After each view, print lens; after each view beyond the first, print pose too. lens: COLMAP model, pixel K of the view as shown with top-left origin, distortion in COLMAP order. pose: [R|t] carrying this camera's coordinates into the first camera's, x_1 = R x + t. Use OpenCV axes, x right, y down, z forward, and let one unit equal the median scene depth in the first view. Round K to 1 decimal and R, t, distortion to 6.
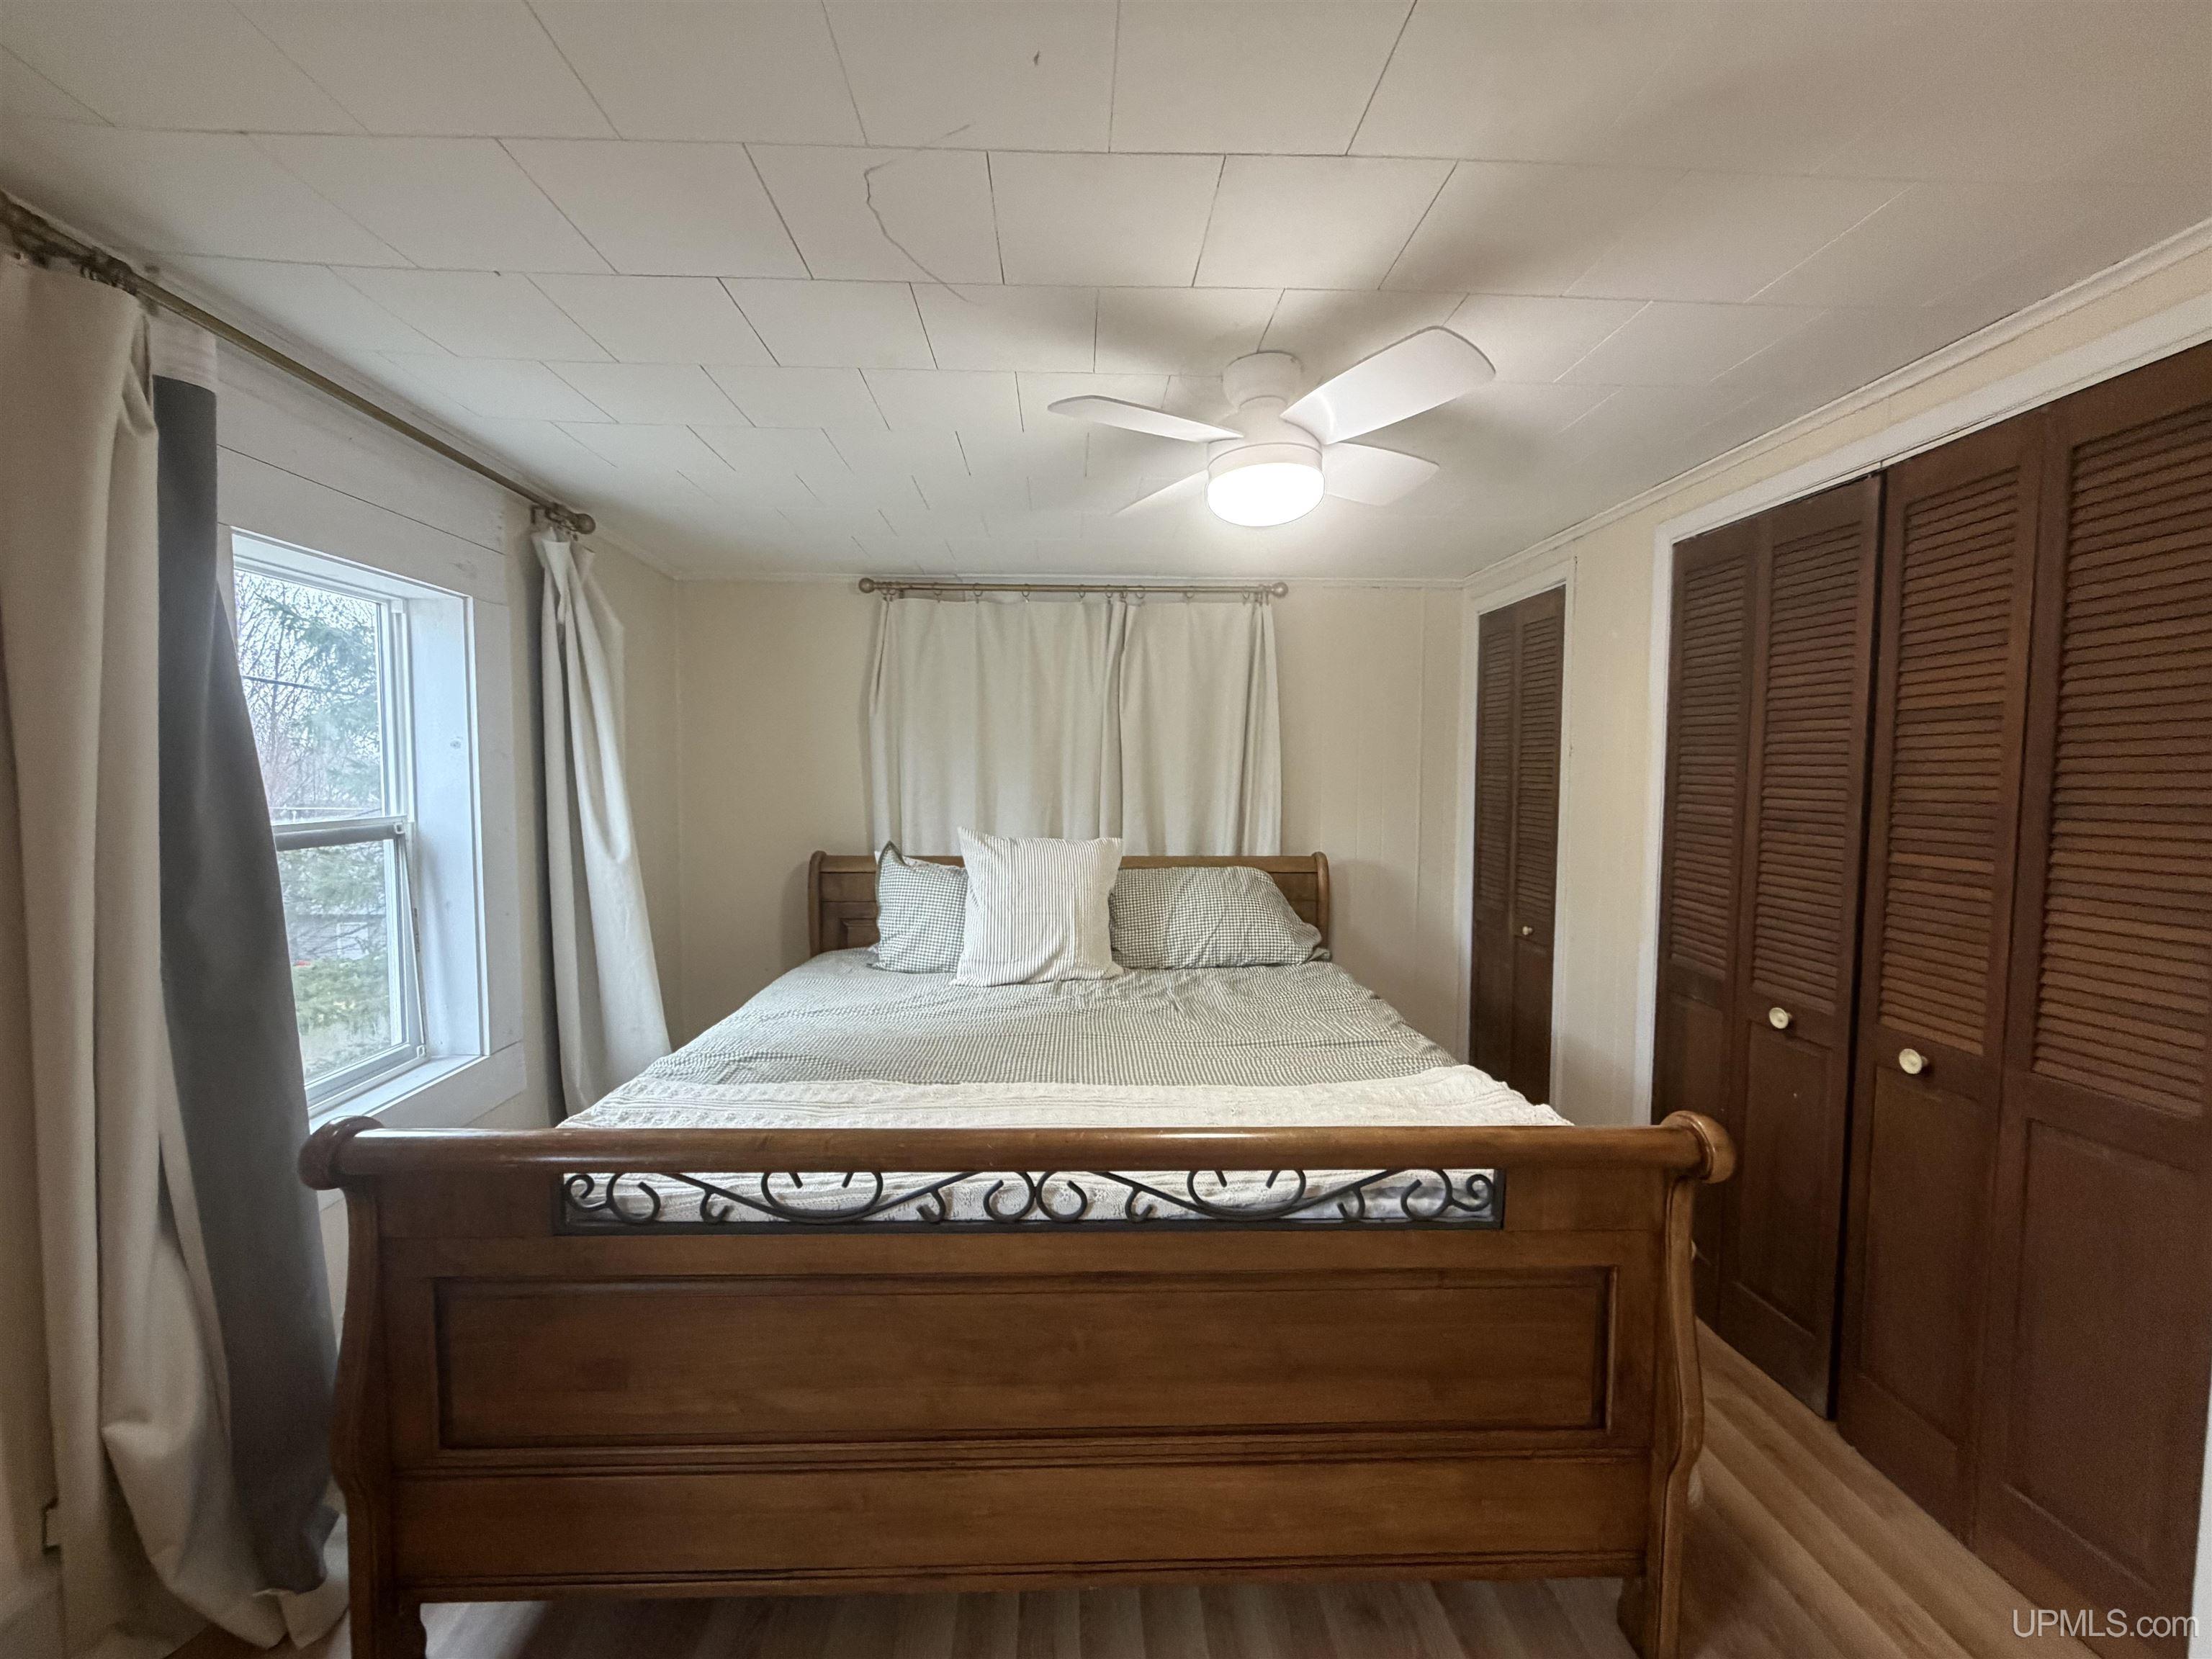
lens RADIAL K [[877.1, 0, 1100.3], [0, 877.1, 825.9], [0, 0, 1]] dist [-0.003388, -0.000229]
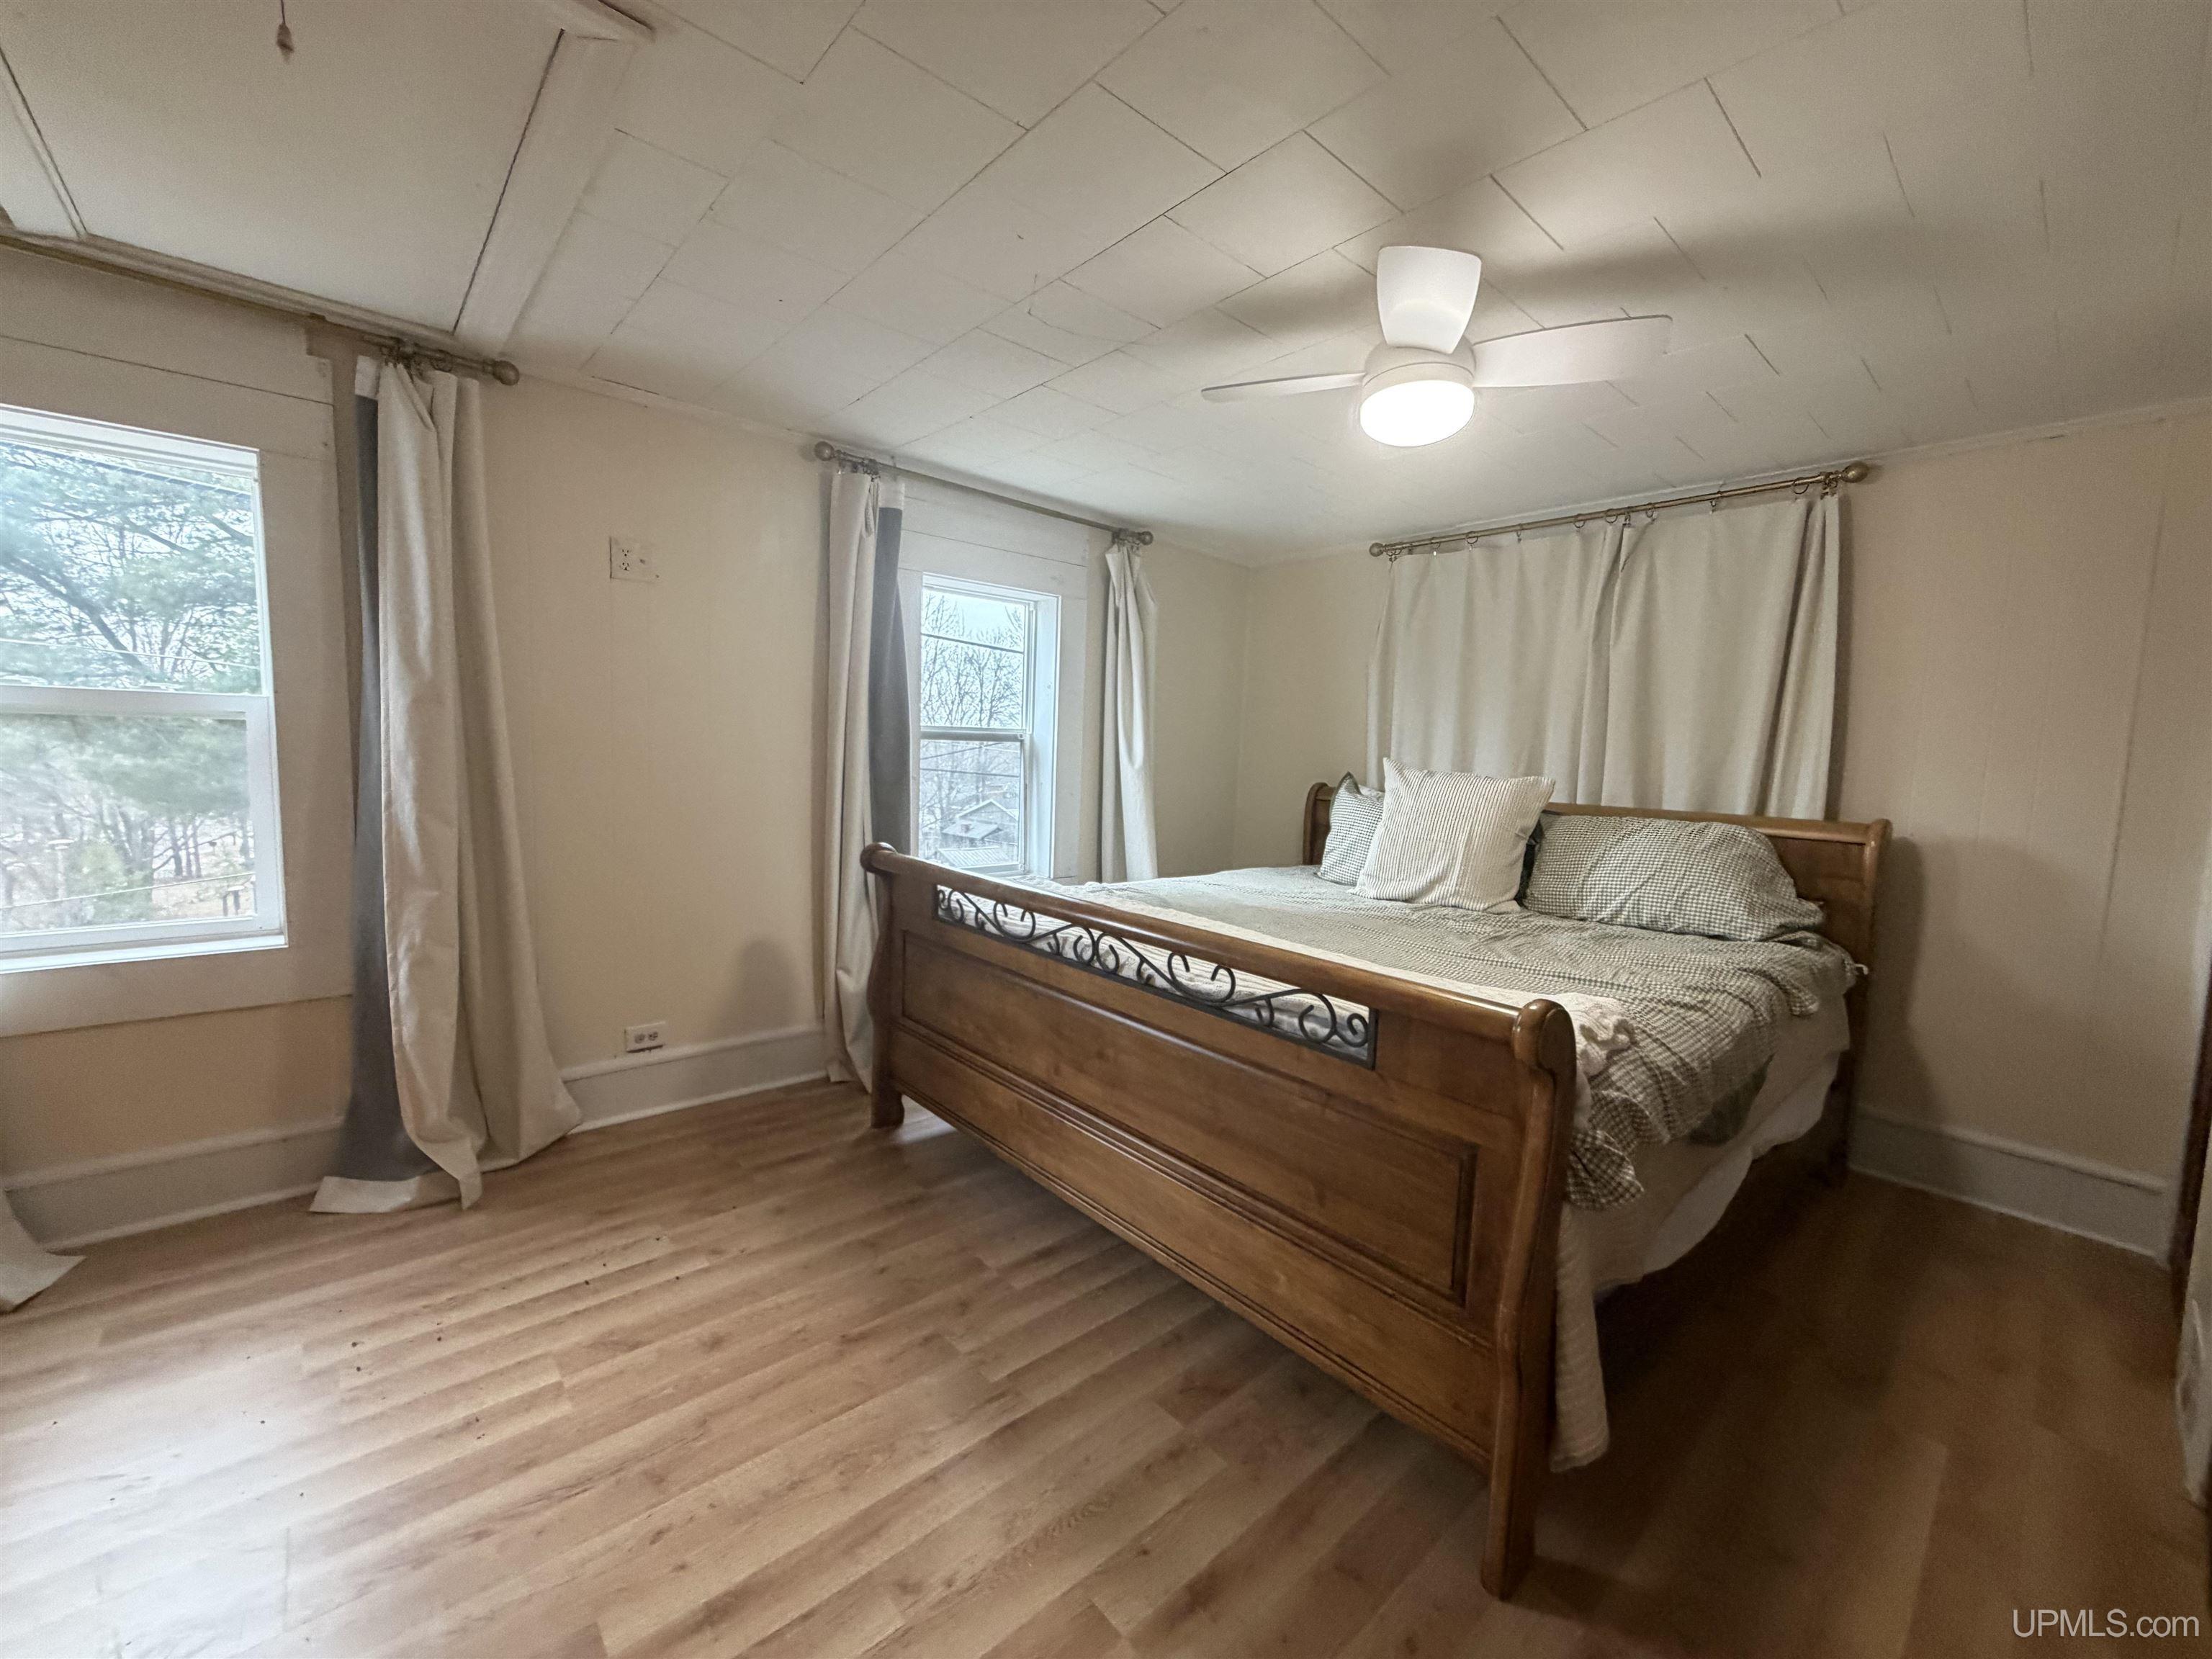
lens RADIAL K [[877.1, 0, 1098.0], [0, 877.1, 826.9], [0, 0, 1]] dist [-0.003388, -0.000229]
pose [[0.631523, 0.089138, -0.770216, 0.992859], [-0.077487, 0.995652, 0.051694, 0.122644], [0.771475, 0.027036, 0.635685, 0.034818]]
